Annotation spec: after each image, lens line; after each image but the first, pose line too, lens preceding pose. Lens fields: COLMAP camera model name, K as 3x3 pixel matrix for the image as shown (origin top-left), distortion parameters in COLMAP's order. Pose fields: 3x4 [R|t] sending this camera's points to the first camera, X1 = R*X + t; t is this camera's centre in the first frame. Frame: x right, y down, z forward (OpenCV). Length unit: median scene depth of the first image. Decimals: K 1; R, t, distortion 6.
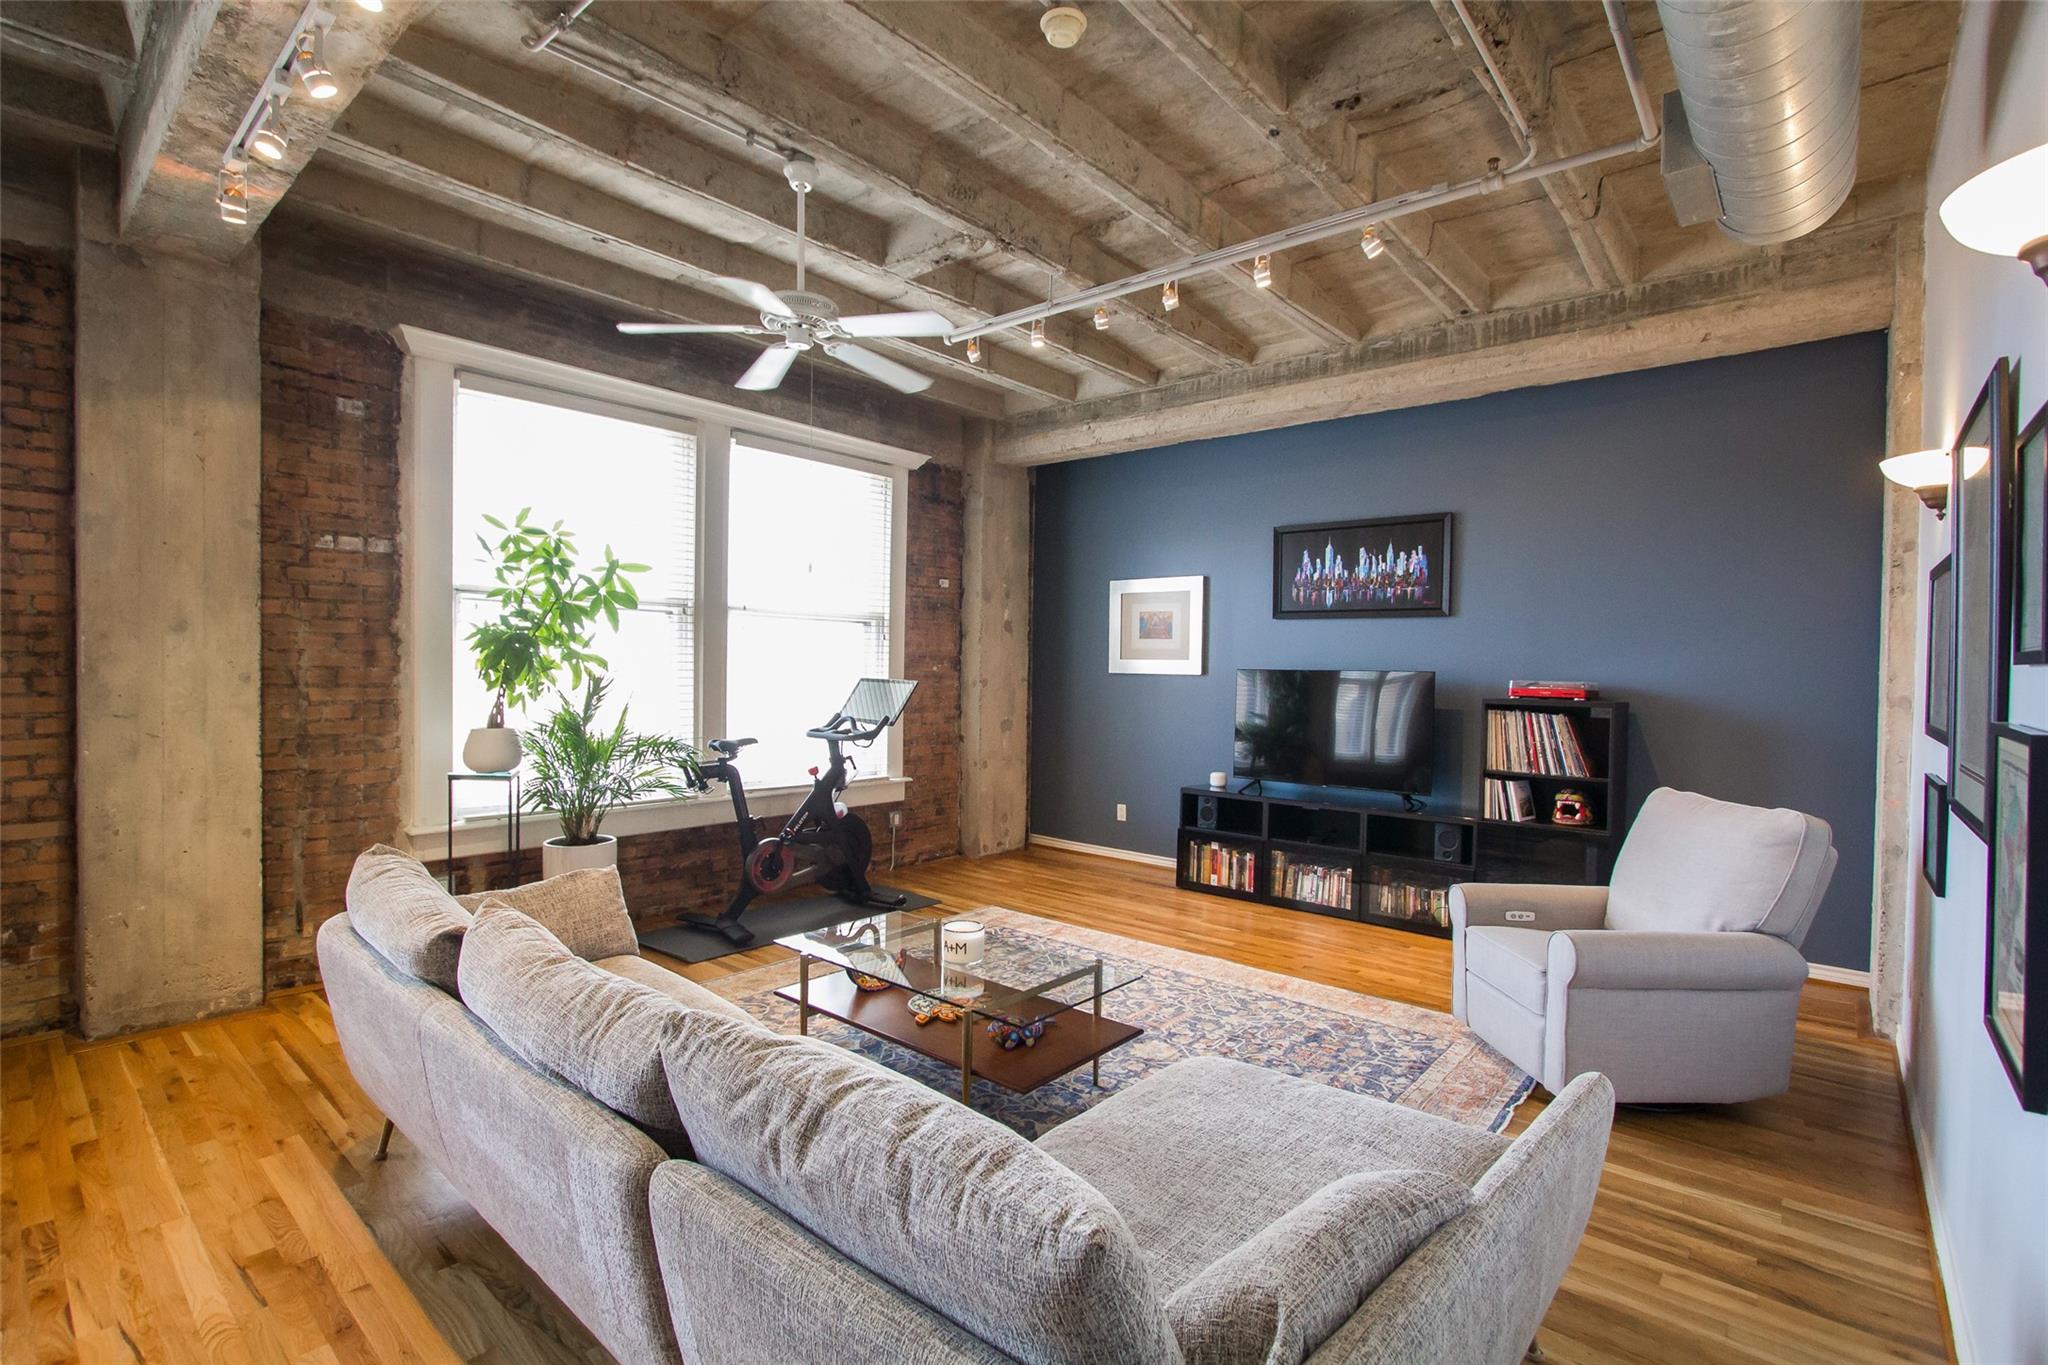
lens RADIAL K [[948.0, 0, 1016.5], [0, 948.0, 689.6], [0, 0, 1]] dist [-0.022506, 0.005895]
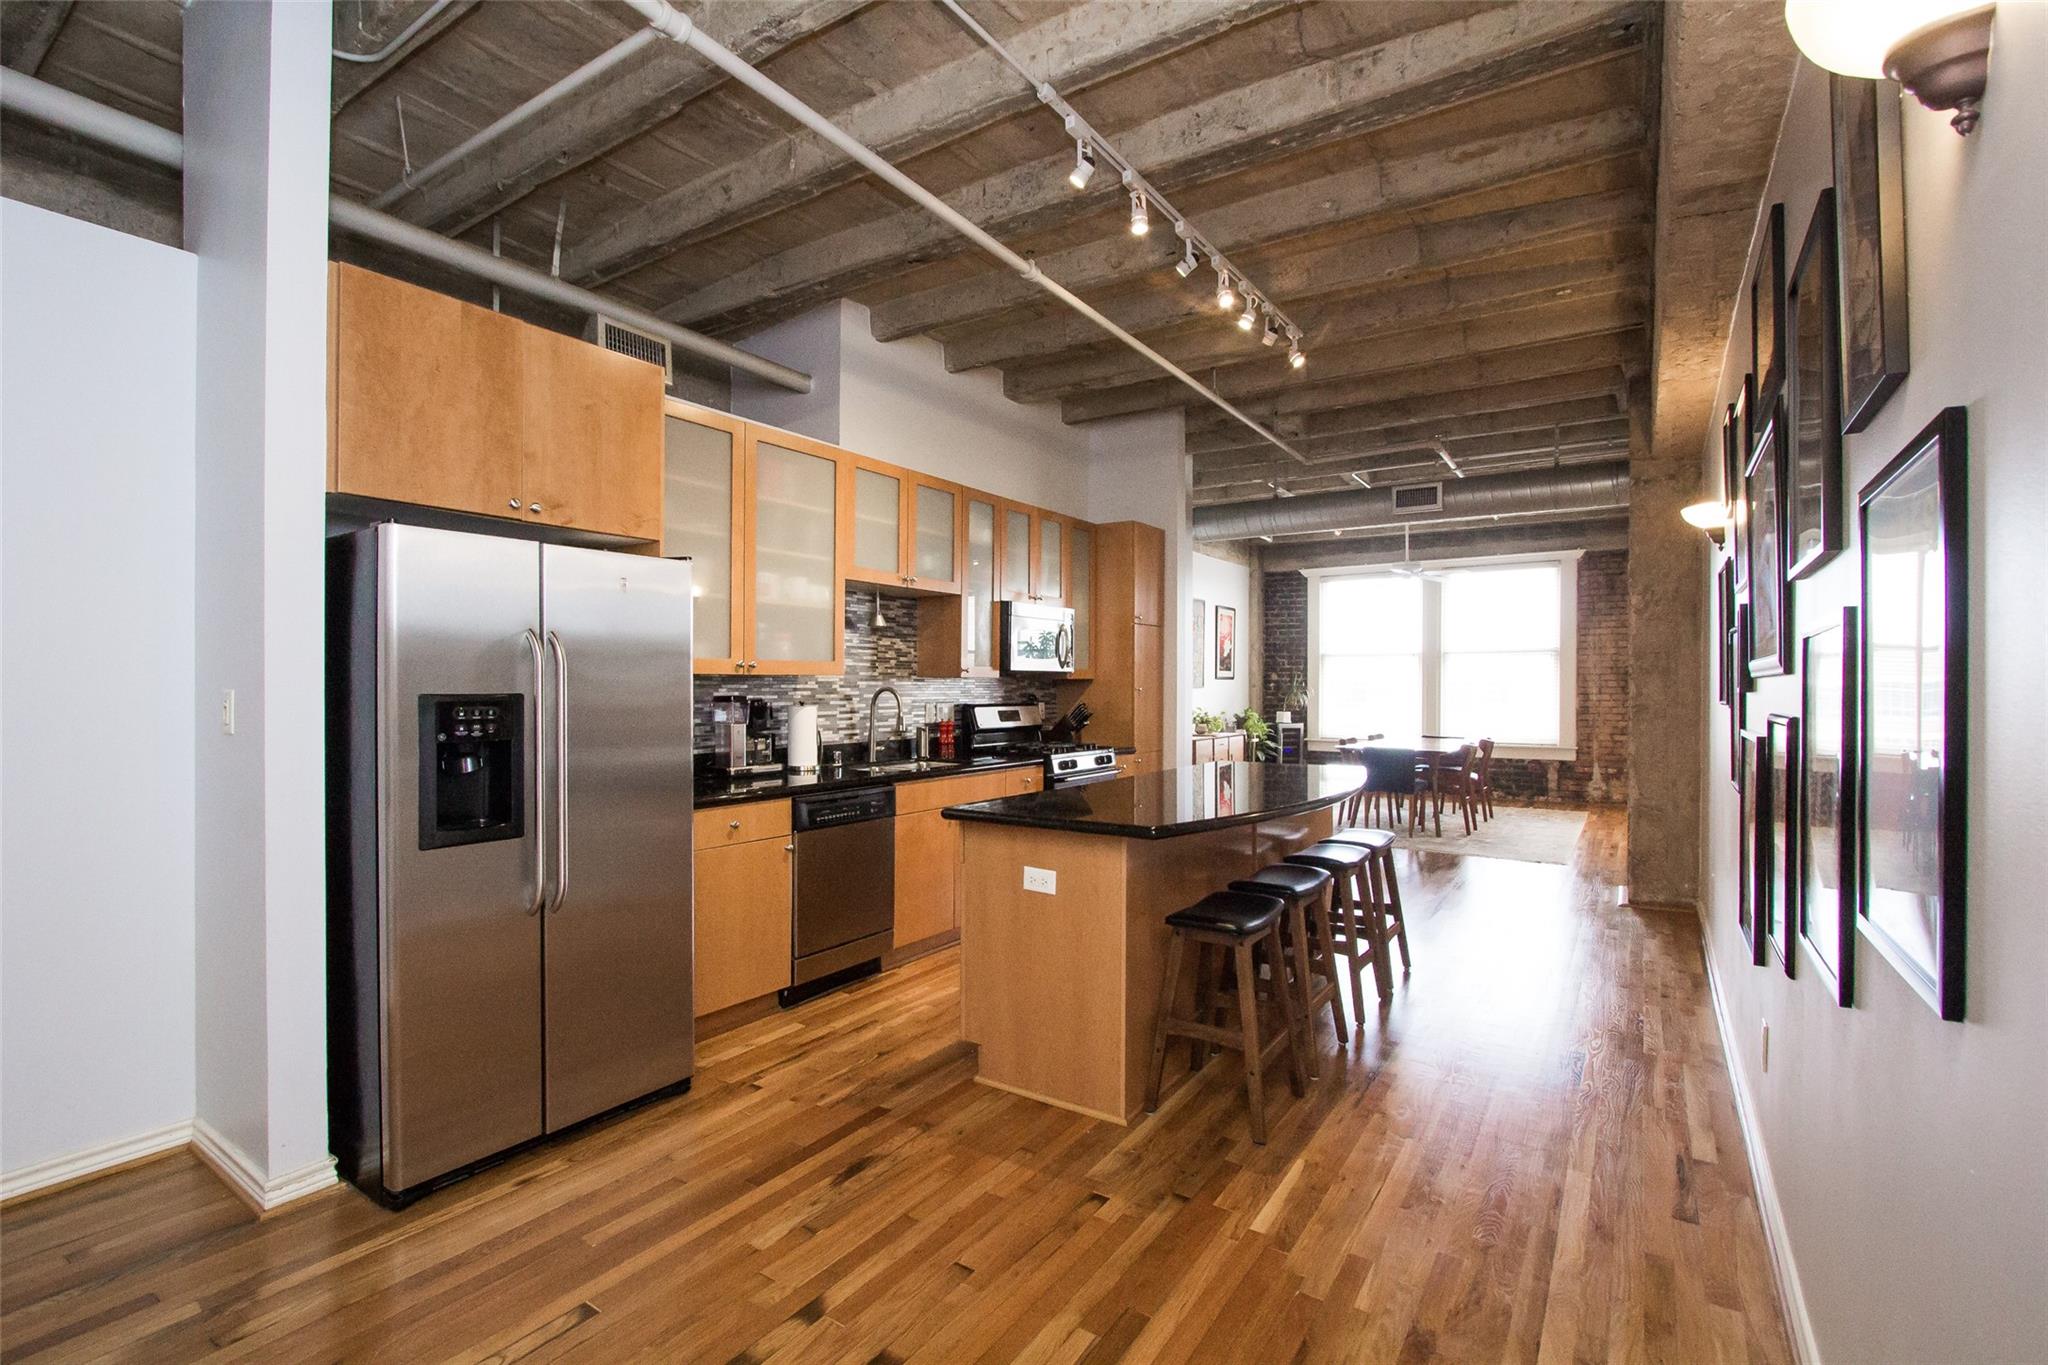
lens RADIAL K [[948.0, 0, 997.9], [0, 948.0, 693.0], [0, 0, 1]] dist [-0.022506, 0.005895]
pose [[0.117864, -0.008132, -0.992996, 1.431898], [-0.021726, 0.999706, -0.010766, 0.066077], [0.992792, 0.022843, 0.117653, -1.138017]]
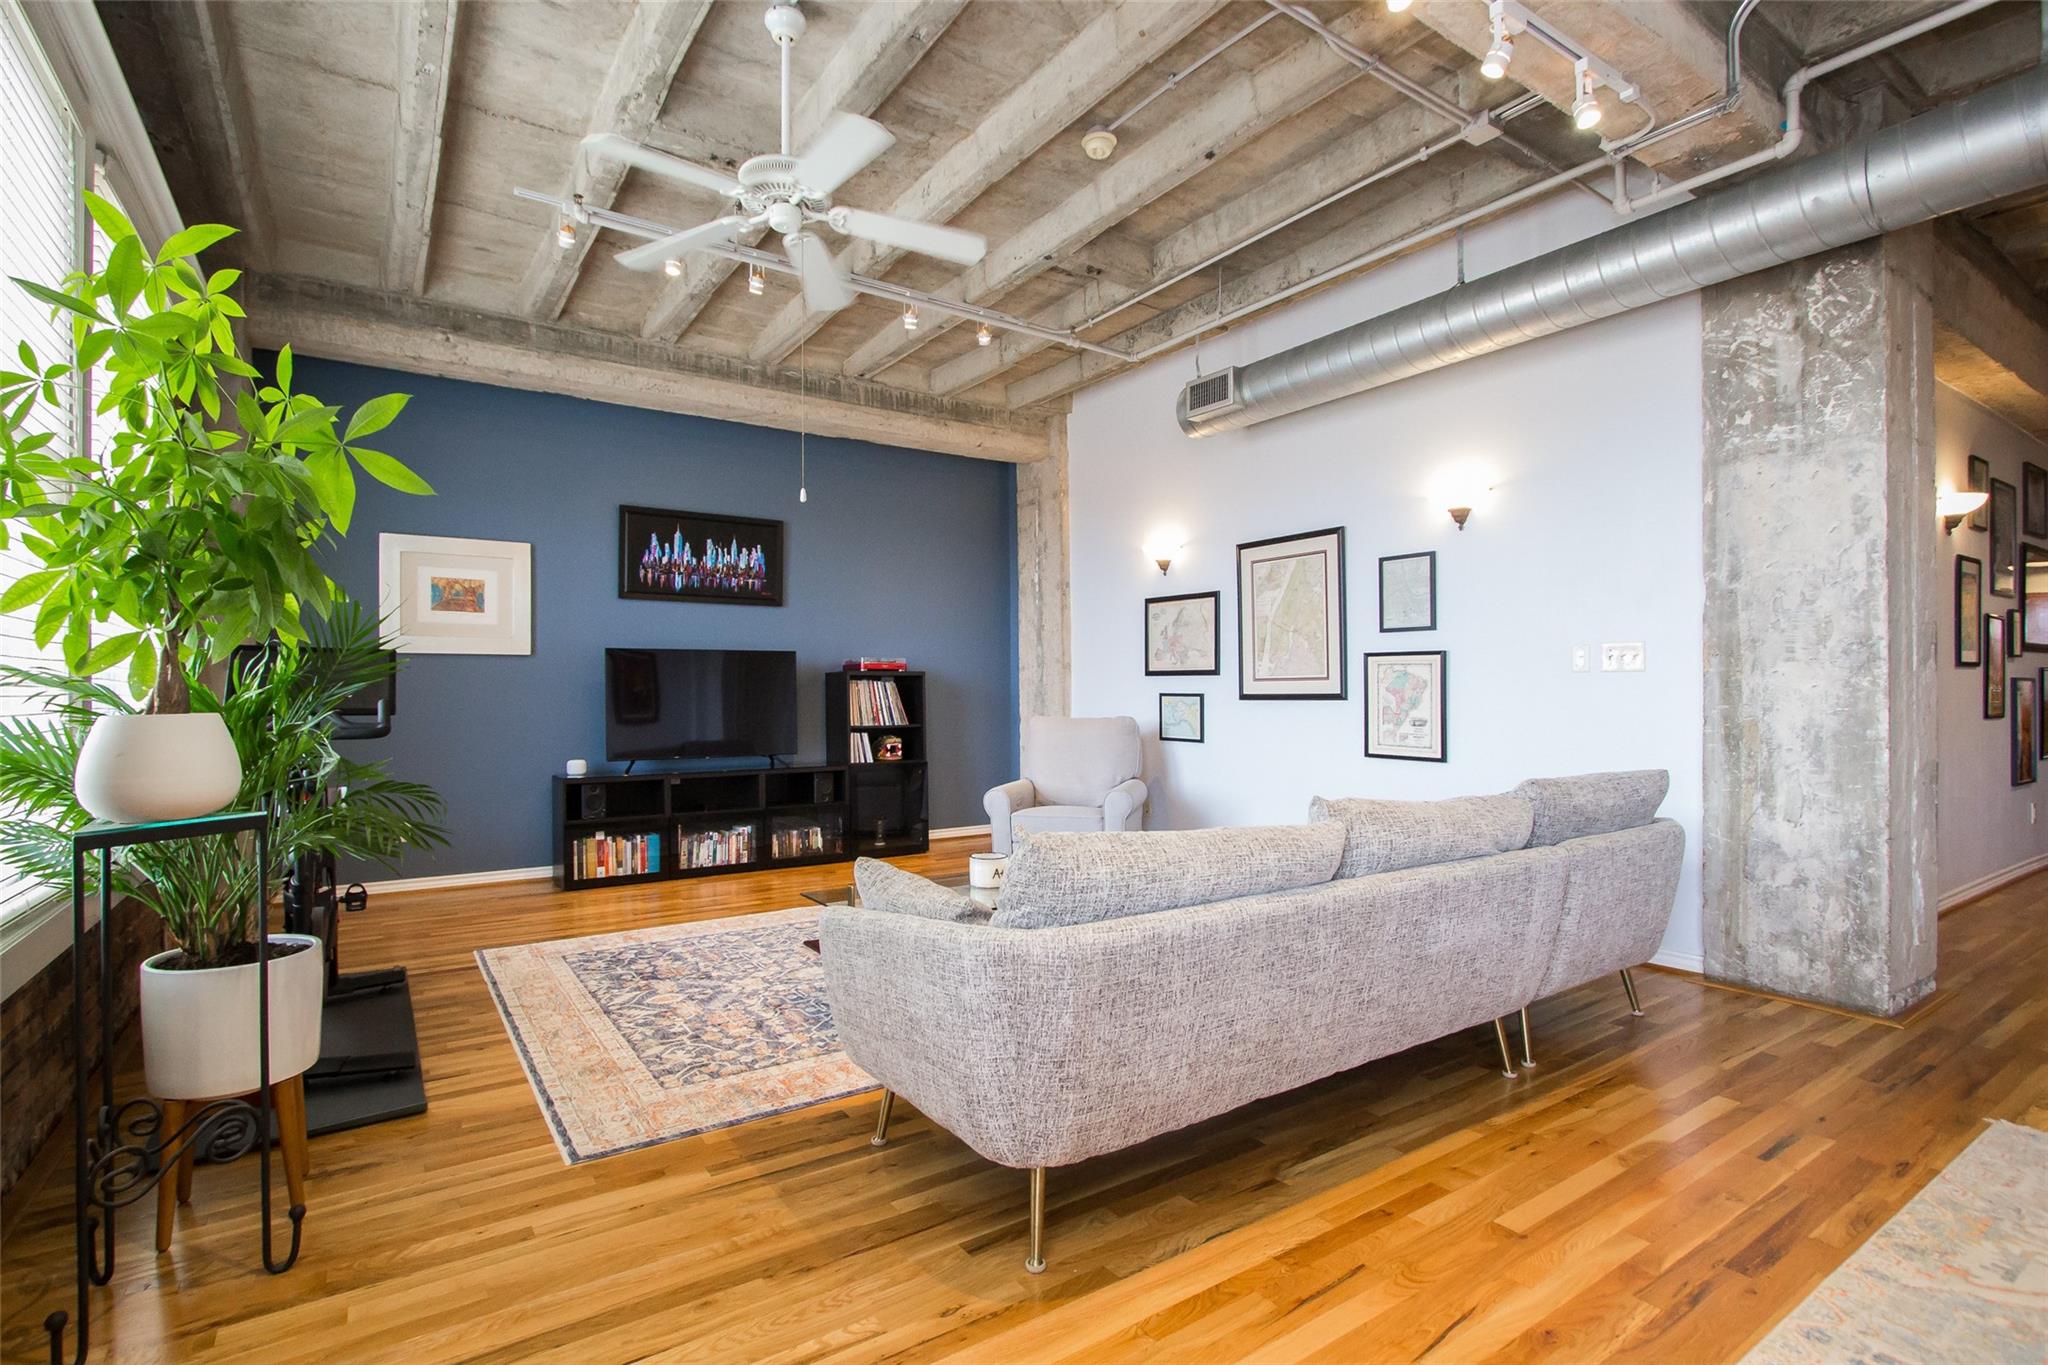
lens RADIAL K [[948.0, 0, 993.2], [0, 948.0, 688.5], [0, 0, 1]] dist [-0.022506, 0.005895]
pose [[0.265575, -0.013074, 0.964001, -0.846312], [0.030214, 0.999530, 0.005233, 0.038790], [-0.963617, 0.027736, 0.265845, 0.537673]]
